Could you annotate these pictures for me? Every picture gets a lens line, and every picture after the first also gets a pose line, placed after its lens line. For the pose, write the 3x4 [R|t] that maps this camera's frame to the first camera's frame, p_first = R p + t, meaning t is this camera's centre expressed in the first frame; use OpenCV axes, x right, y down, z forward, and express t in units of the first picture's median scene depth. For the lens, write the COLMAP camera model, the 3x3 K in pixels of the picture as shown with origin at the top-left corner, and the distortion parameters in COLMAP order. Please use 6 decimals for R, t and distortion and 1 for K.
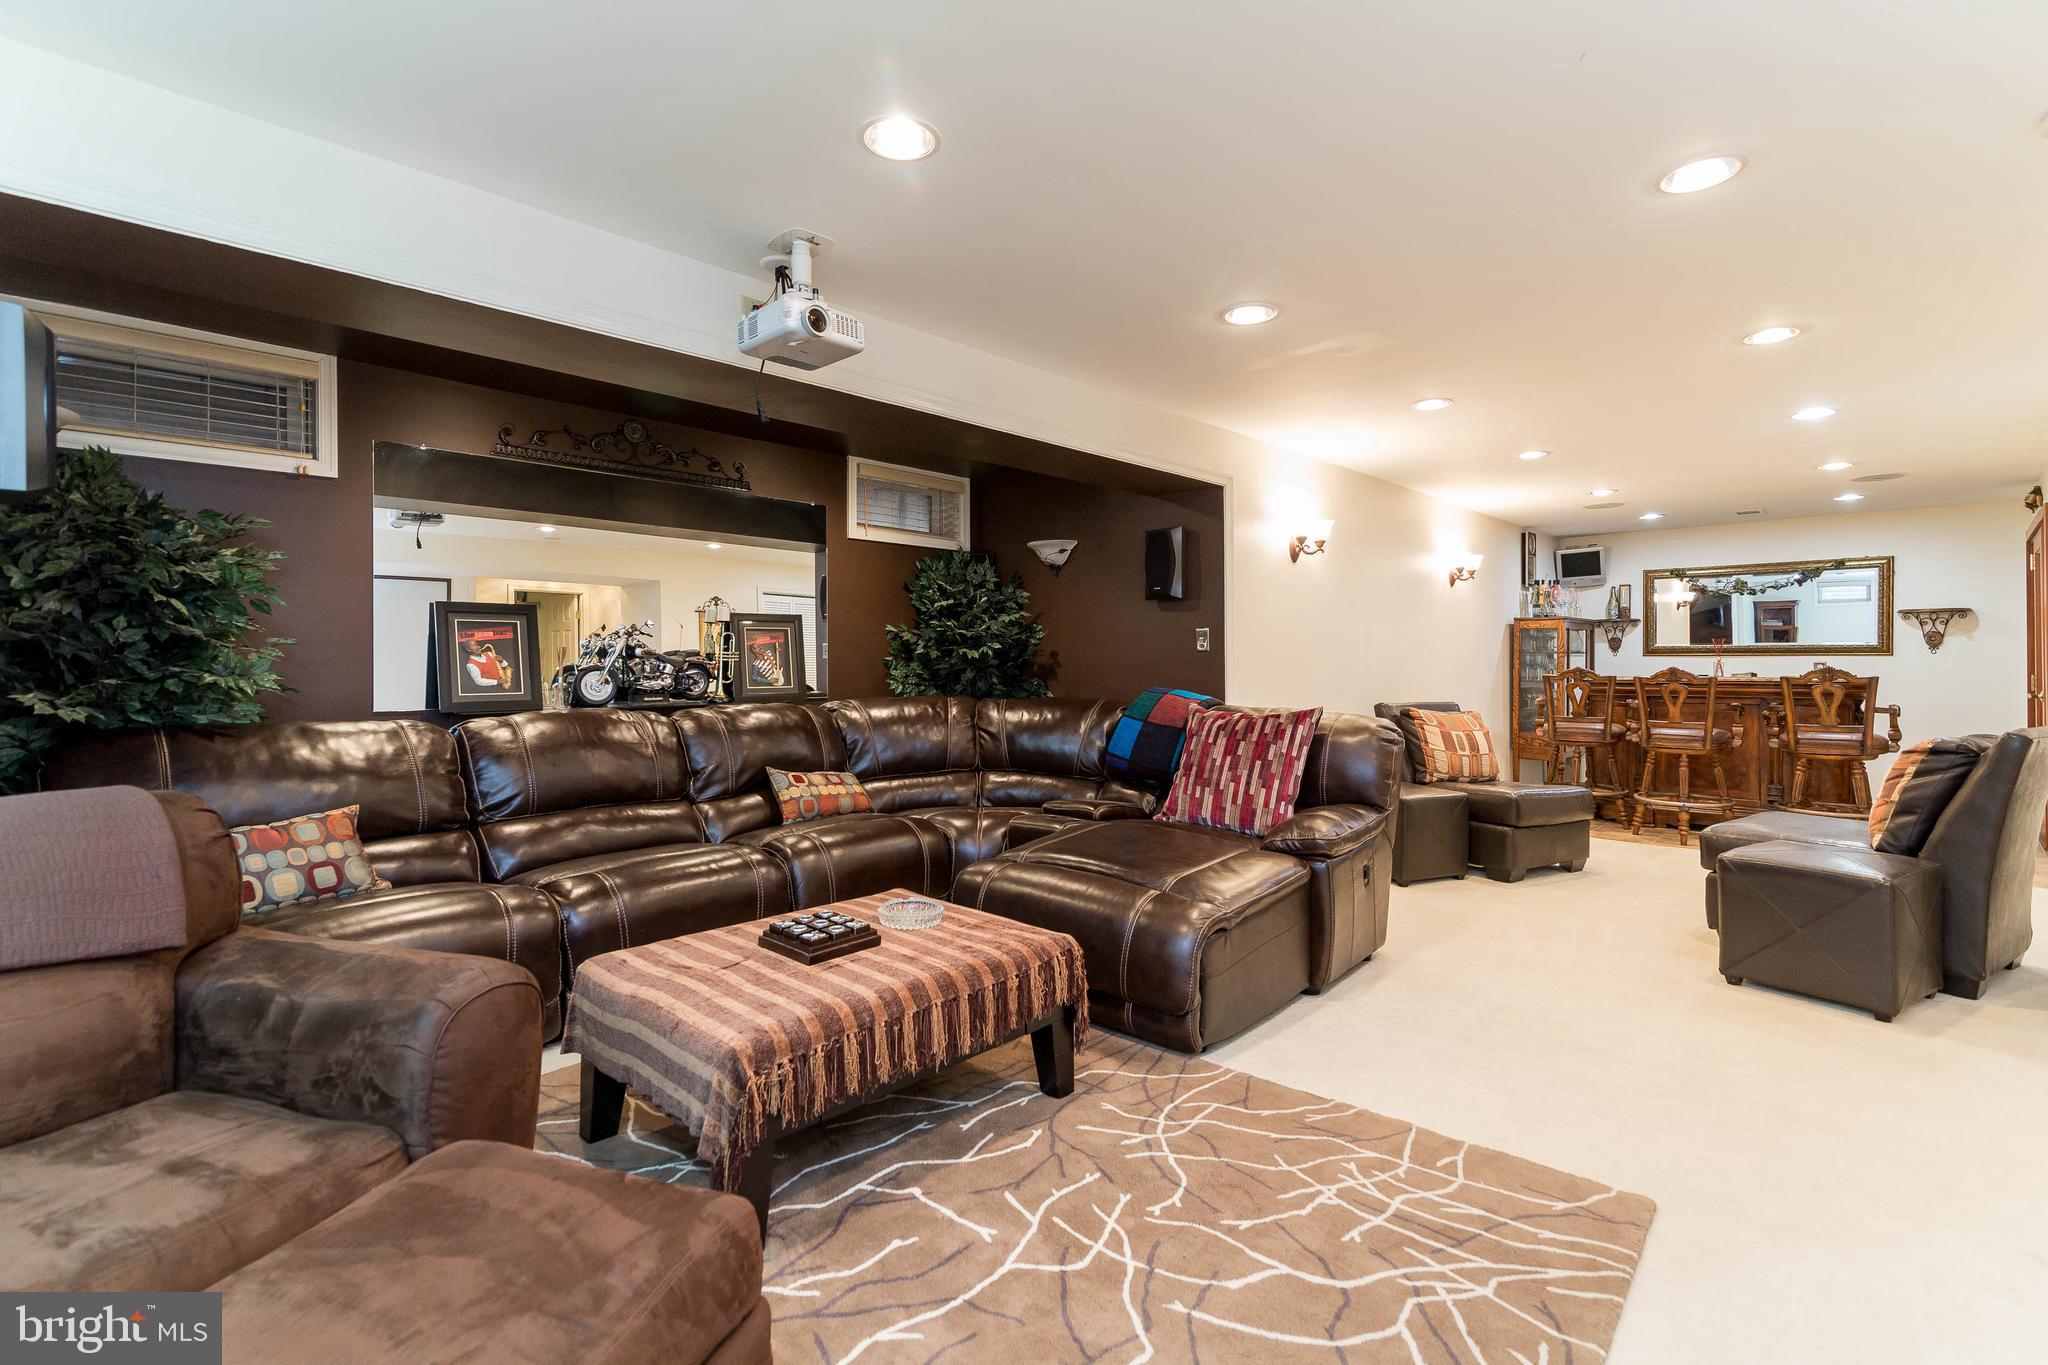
lens RADIAL K [[924.3, 0, 1025.2], [0, 924.3, 667.7], [0, 0, 1]] dist [0.003442, 0.000957]
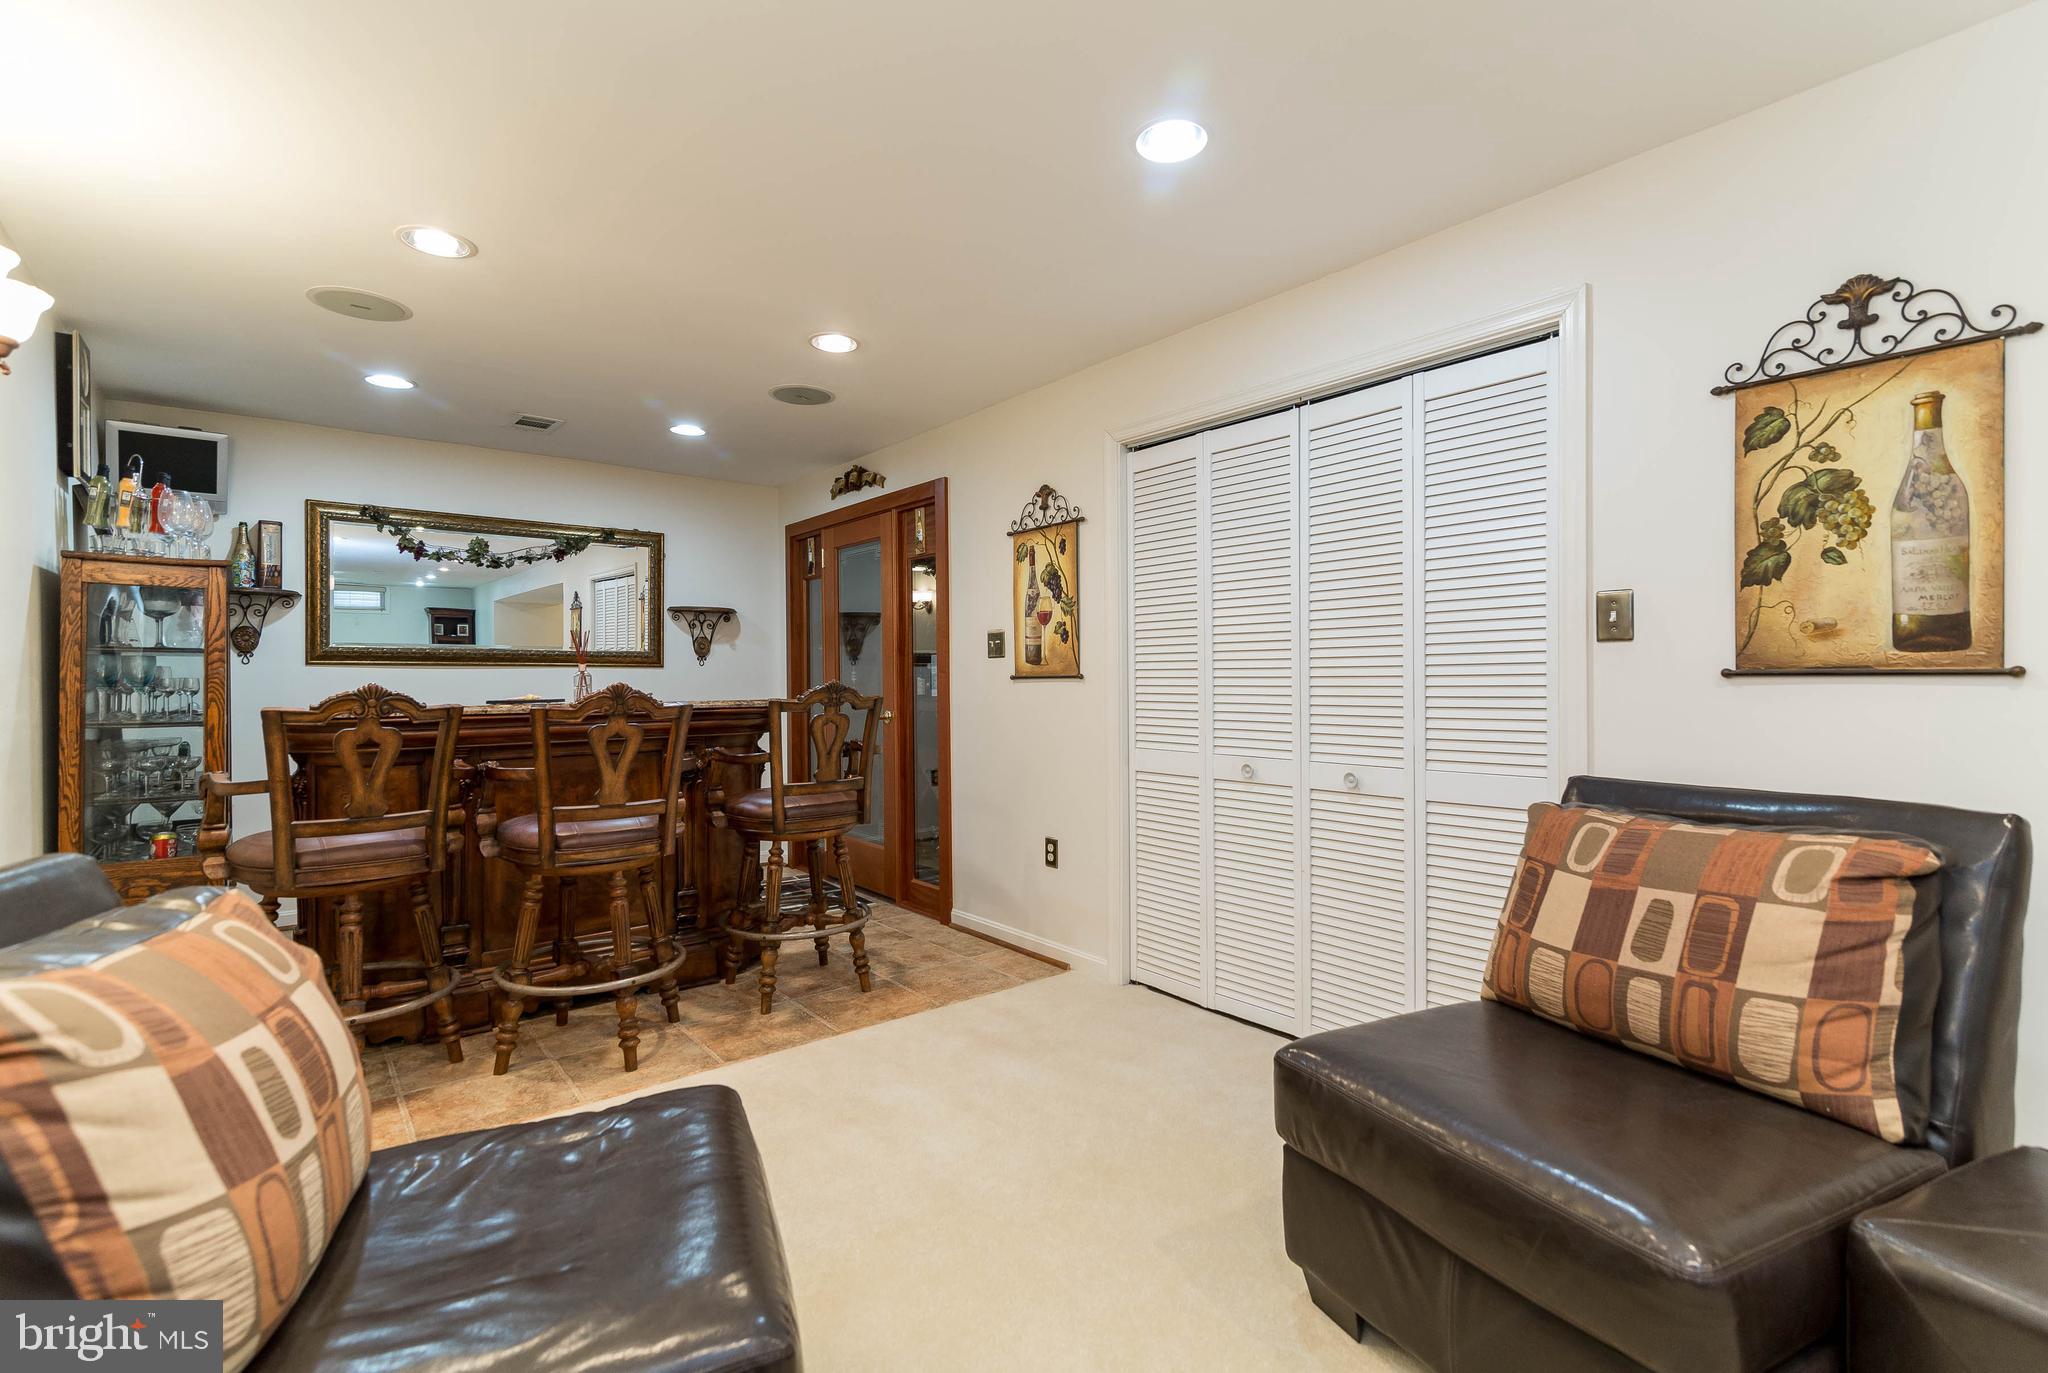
lens RADIAL K [[931.5, 0, 1020.8], [0, 931.5, 681.1], [0, 0, 1]] dist [0.016444, 0.000335]
pose [[0.129743, -0.002811, 0.991544, 0.261582], [0.008094, 0.999966, 0.001776, -0.001246], [-0.991515, 0.007795, 0.129762, 0.713692]]
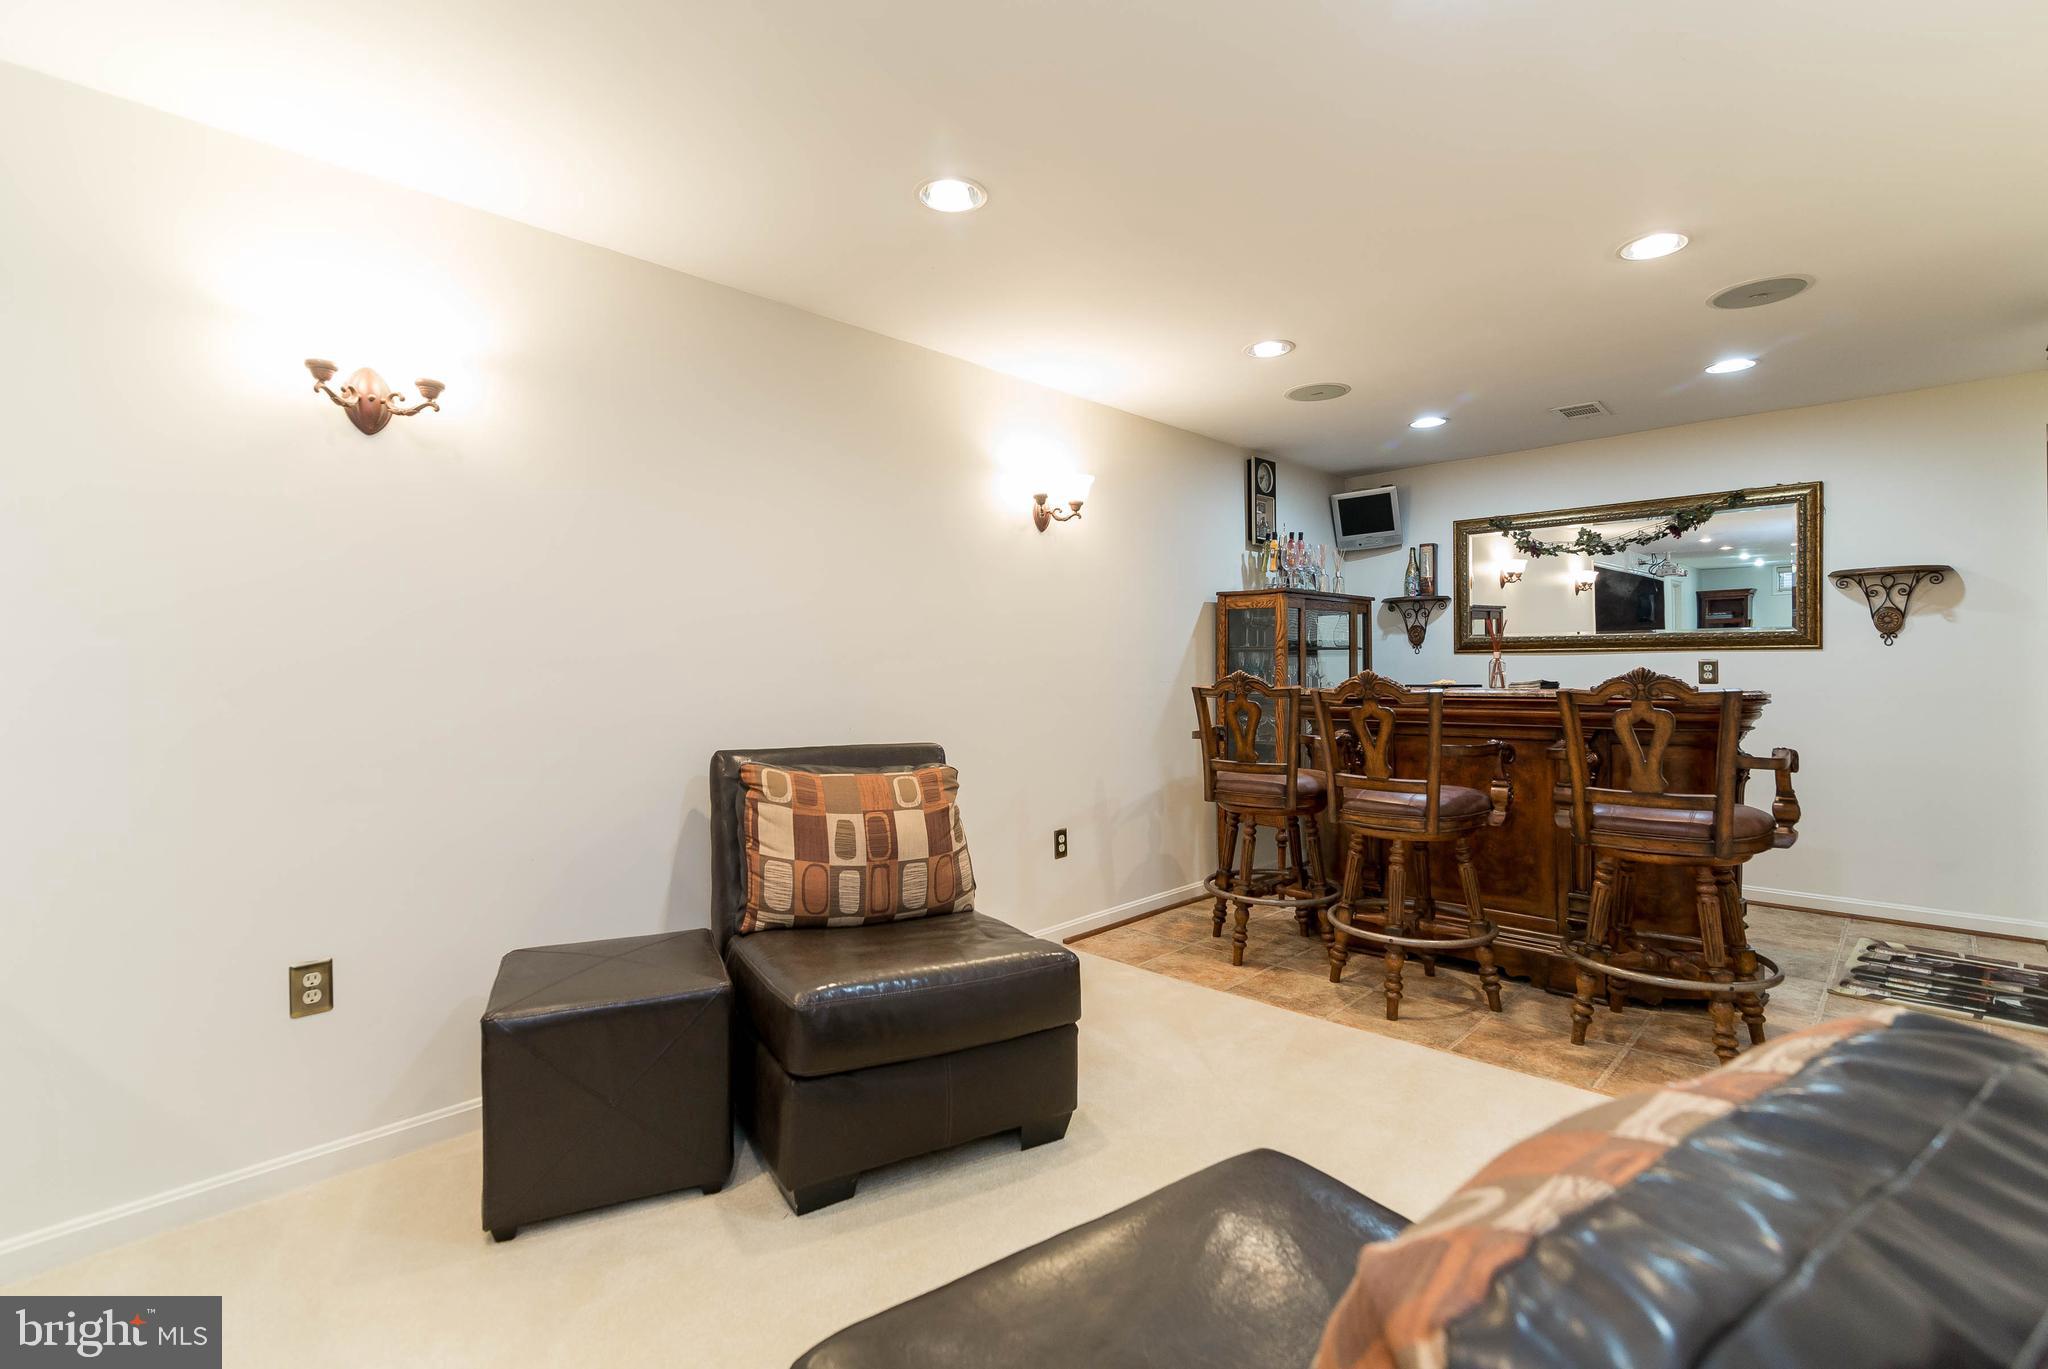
lens RADIAL K [[924.3, 0, 1025.2], [0, 924.3, 669.7], [0, 0, 1]] dist [0.003442, 0.000957]
pose [[0.999978, -0.006563, 0.001211, 0.486689], [0.006566, 0.999975, -0.002466, -0.001795], [-0.001194, 0.002474, 0.999996, 0.466250]]
